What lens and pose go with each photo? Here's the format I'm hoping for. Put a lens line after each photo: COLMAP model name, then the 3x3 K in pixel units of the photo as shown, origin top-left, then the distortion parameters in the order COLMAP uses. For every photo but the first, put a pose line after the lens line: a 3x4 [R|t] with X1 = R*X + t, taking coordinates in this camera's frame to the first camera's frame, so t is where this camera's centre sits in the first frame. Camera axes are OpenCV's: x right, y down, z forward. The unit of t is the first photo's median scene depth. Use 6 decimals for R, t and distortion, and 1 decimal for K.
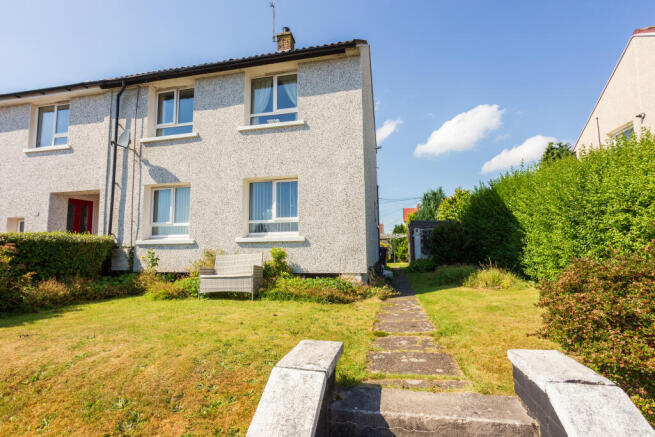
lens RADIAL K [[312.2, 0, 323.1], [0, 312.2, 219.7], [0, 0, 1]] dist [-0.051457, 0.029264]
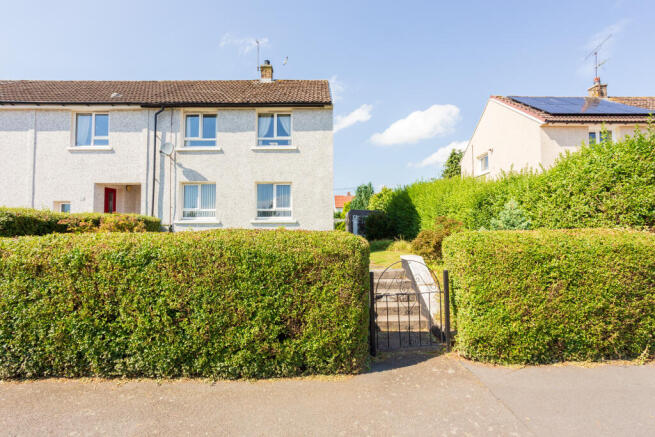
lens RADIAL K [[312.2, 0, 323.1], [0, 312.2, 219.7], [0, 0, 1]] dist [-0.051457, 0.029264]
pose [[0.974073, 0.018616, 0.225466, -0.255012], [-0.029978, 0.998441, 0.047076, -0.024550], [-0.224239, -0.052615, 0.973113, -0.544632]]
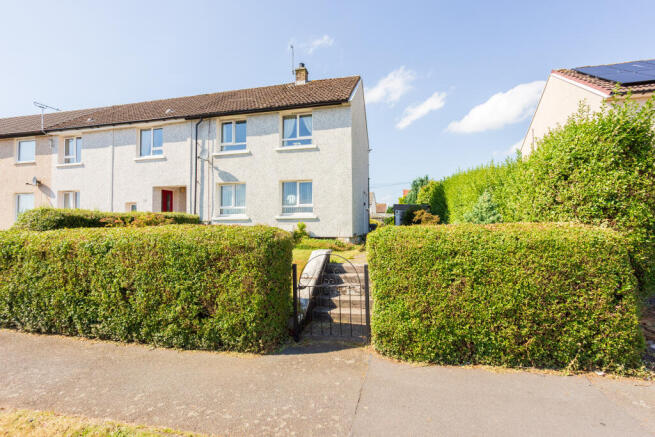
lens RADIAL K [[312.2, 0, 323.1], [0, 312.2, 219.7], [0, 0, 1]] dist [-0.051457, 0.029264]
pose [[0.999809, 0.007260, -0.018124, 0.006563], [-0.006045, 0.997786, 0.066237, -0.032204], [0.018565, -0.066114, 0.997639, -0.615185]]
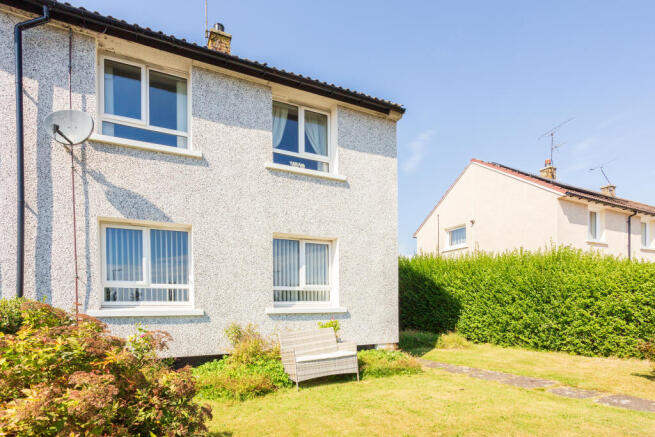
lens RADIAL K [[334.7, 0, 315.9], [0, 334.7, 313.1], [0, 0, 1]] dist [-0.014212, 0.000573]
pose [[0.796488, -0.005292, 0.604631, -0.638482], [-0.055587, 0.995086, 0.081935, -0.004718], [-0.602094, -0.098869, 0.792280, 0.230959]]
